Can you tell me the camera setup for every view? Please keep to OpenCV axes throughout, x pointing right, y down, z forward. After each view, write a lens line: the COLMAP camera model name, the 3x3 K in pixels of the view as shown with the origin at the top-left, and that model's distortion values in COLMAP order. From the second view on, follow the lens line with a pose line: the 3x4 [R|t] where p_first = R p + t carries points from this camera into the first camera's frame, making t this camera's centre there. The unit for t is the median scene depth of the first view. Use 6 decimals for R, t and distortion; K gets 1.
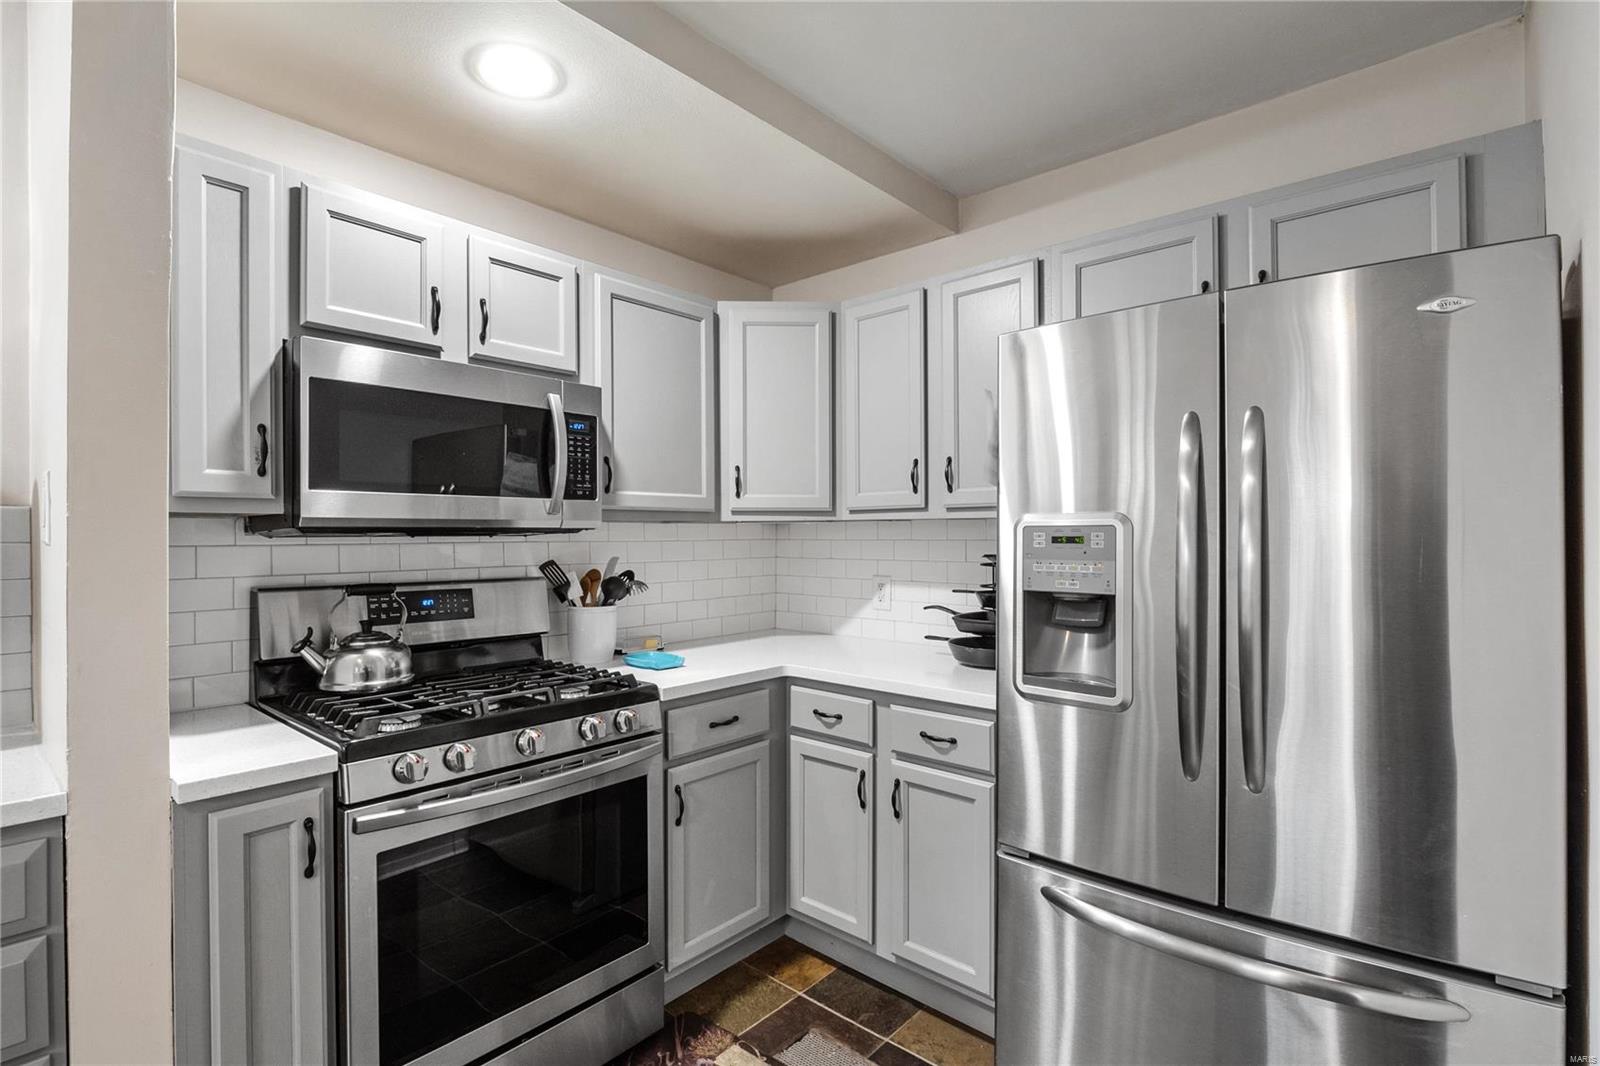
lens RADIAL K [[756.3, 0, 794.1], [0, 756.3, 533.0], [0, 0, 1]] dist [-0.011624, -0.003885]
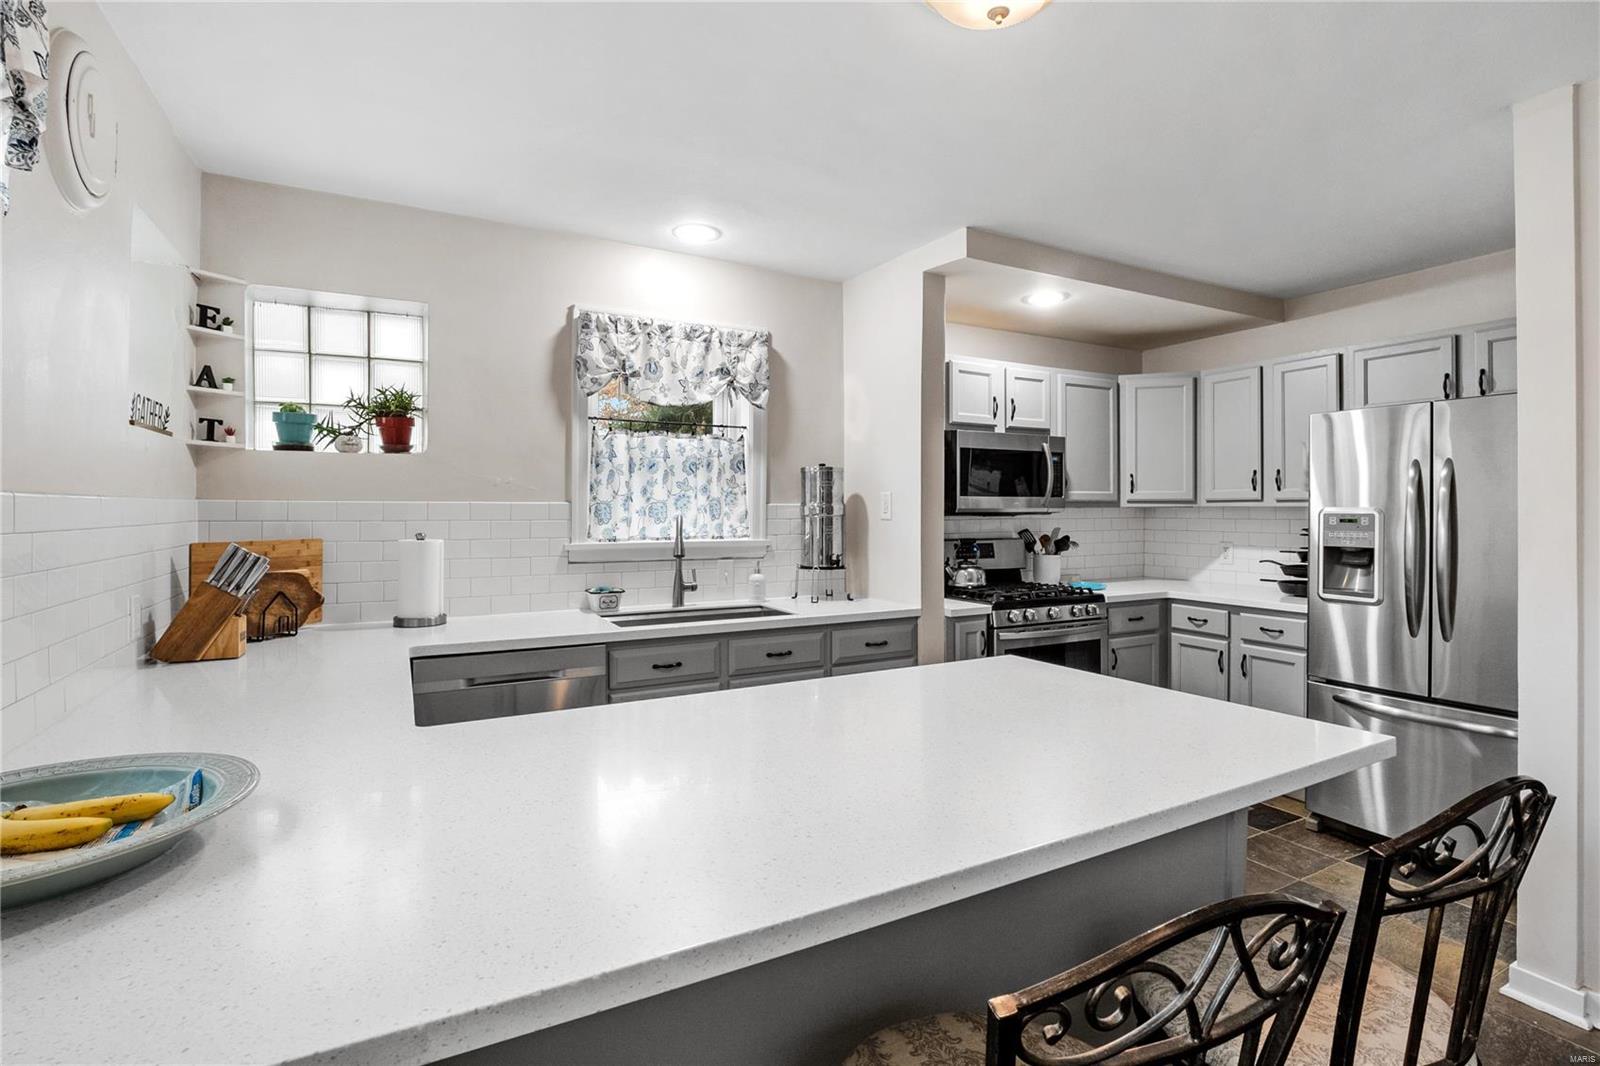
lens RADIAL K [[756.3, 0, 793.8], [0, 756.3, 508.0], [0, 0, 1]] dist [-0.011624, -0.003885]
pose [[0.935143, 0.001964, -0.354265, -0.236873], [-0.001273, 0.999997, 0.002183, -0.021104], [0.354268, -0.001591, 0.935143, -1.066449]]
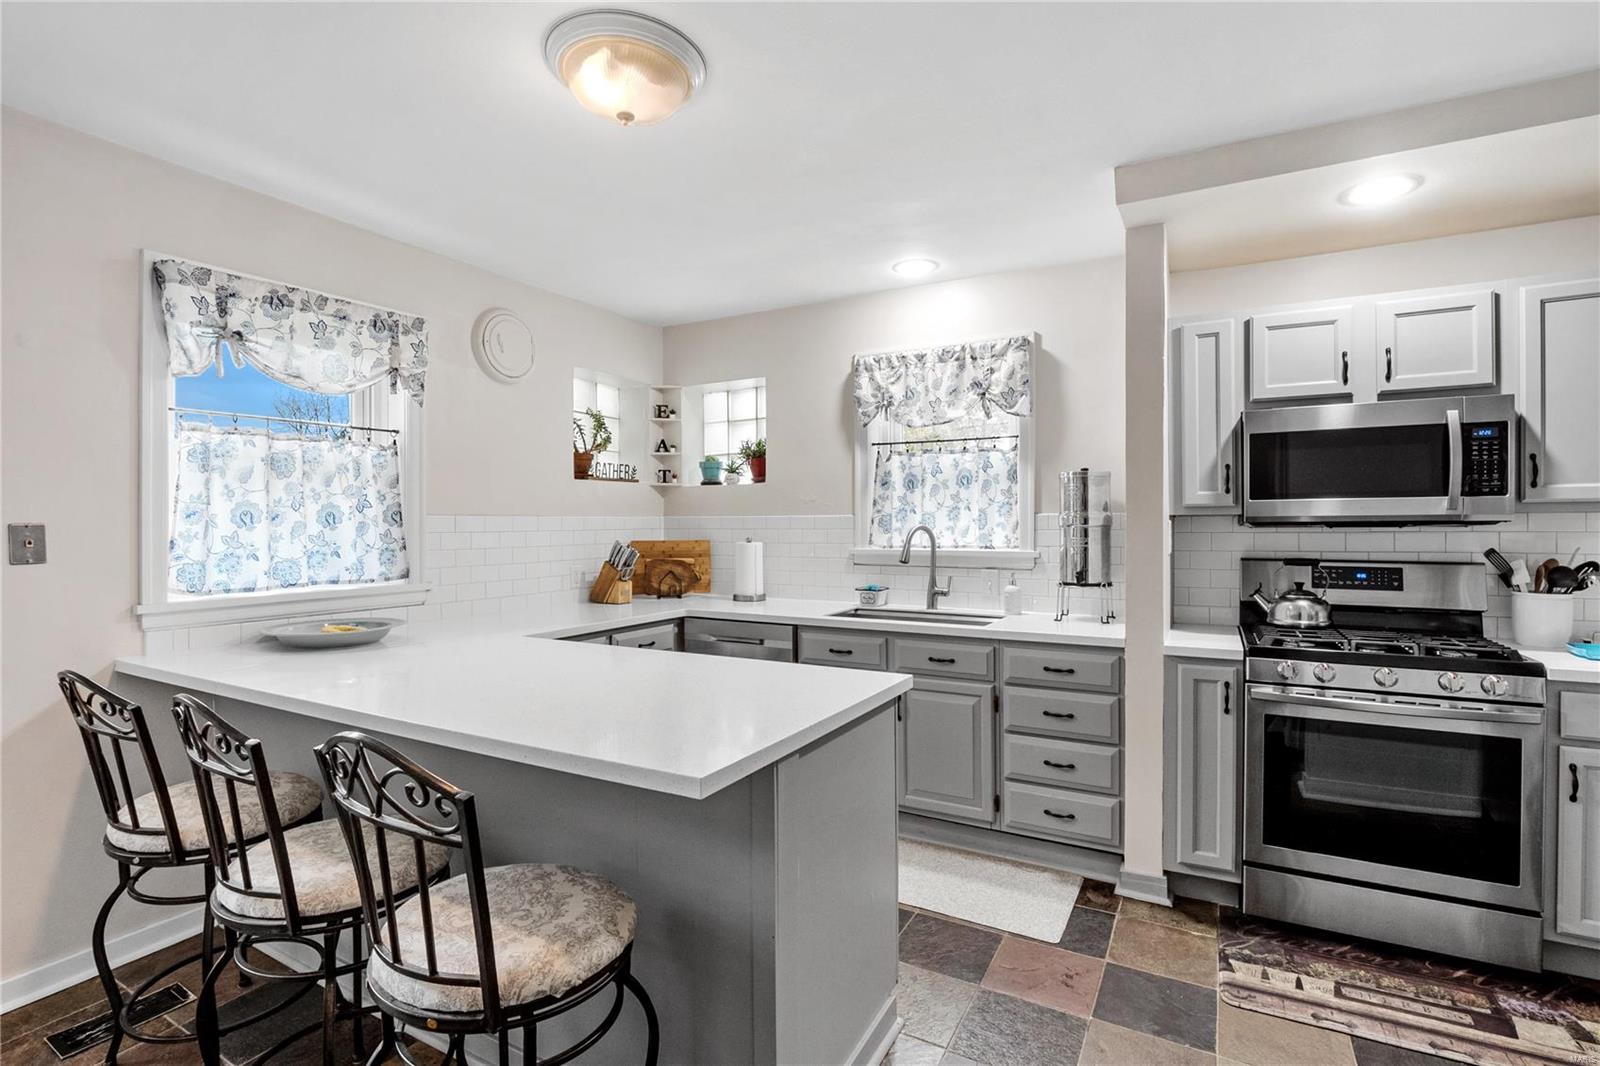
lens RADIAL K [[756.3, 0, 800.7], [0, 756.3, 527.9], [0, 0, 1]] dist [-0.011624, -0.003885]
pose [[0.197755, 0.006174, -0.980232, 0.655872], [0.007229, 0.999944, 0.007756, -0.012248], [0.980225, -0.008620, 0.197699, -0.265271]]
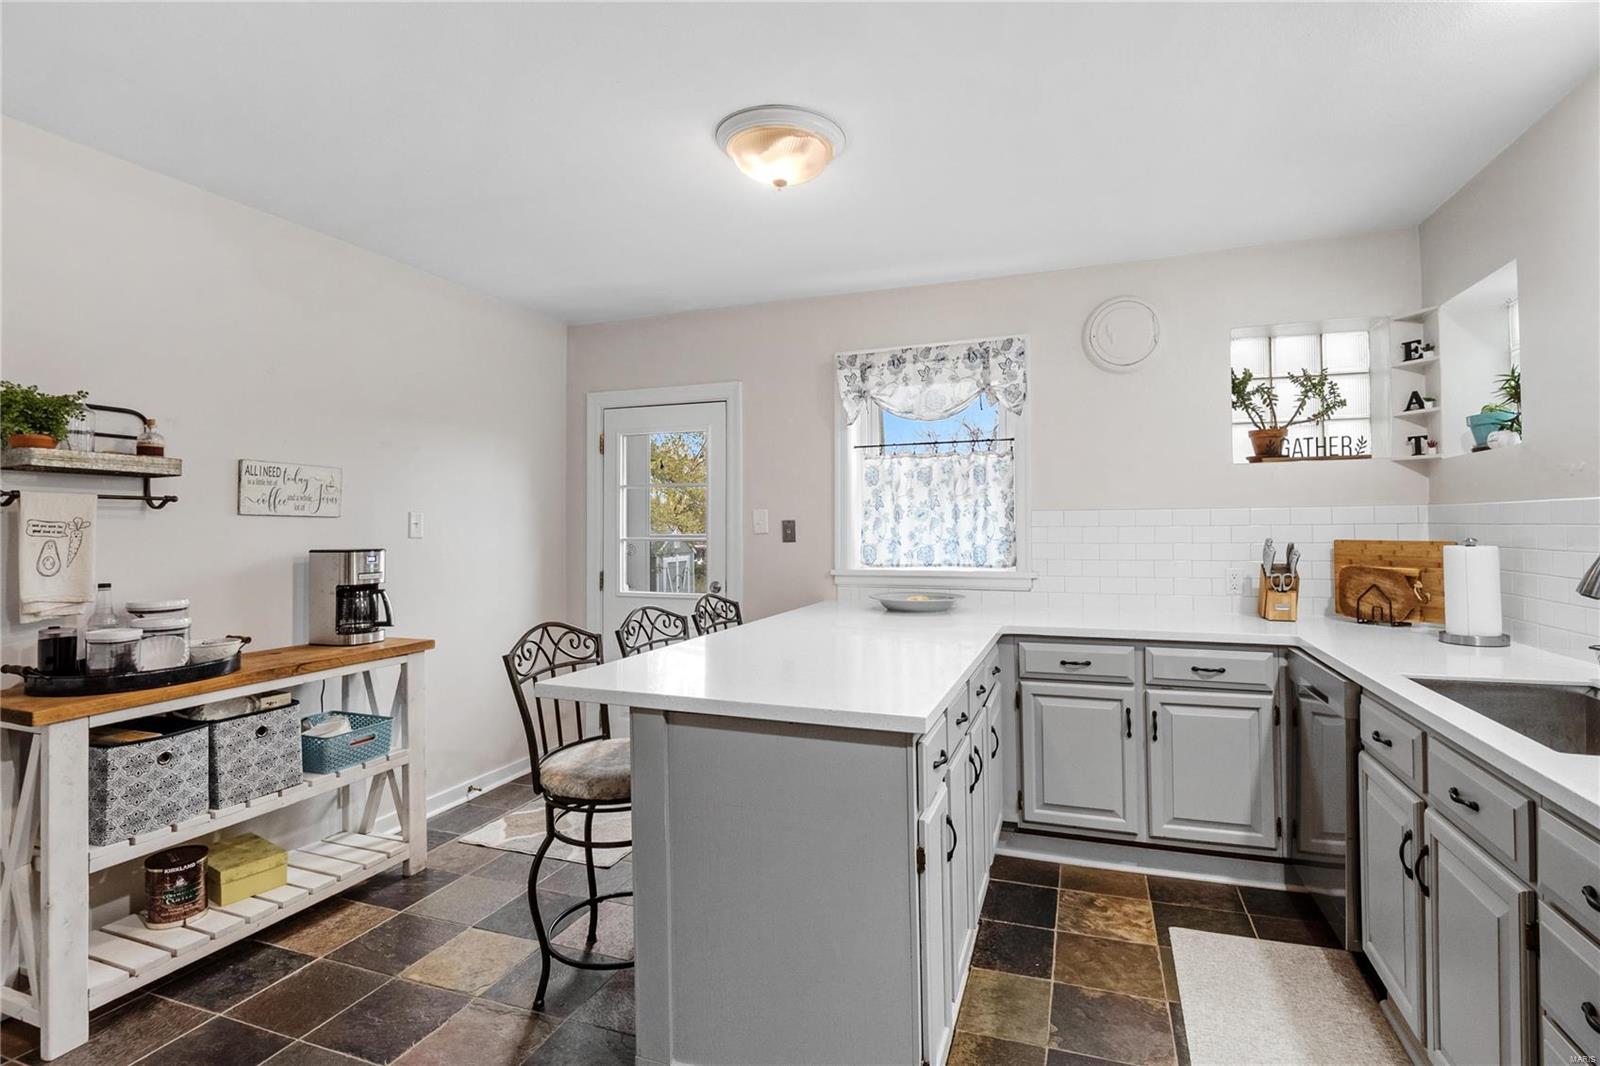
lens RADIAL K [[756.3, 0, 795.2], [0, 756.3, 512.9], [0, 0, 1]] dist [-0.011624, -0.003885]
pose [[-0.940421, -0.002095, -0.340006, 0.053484], [0.006574, 0.999682, -0.024341, 0.012213], [0.339949, -0.025126, -0.940108, 0.767447]]
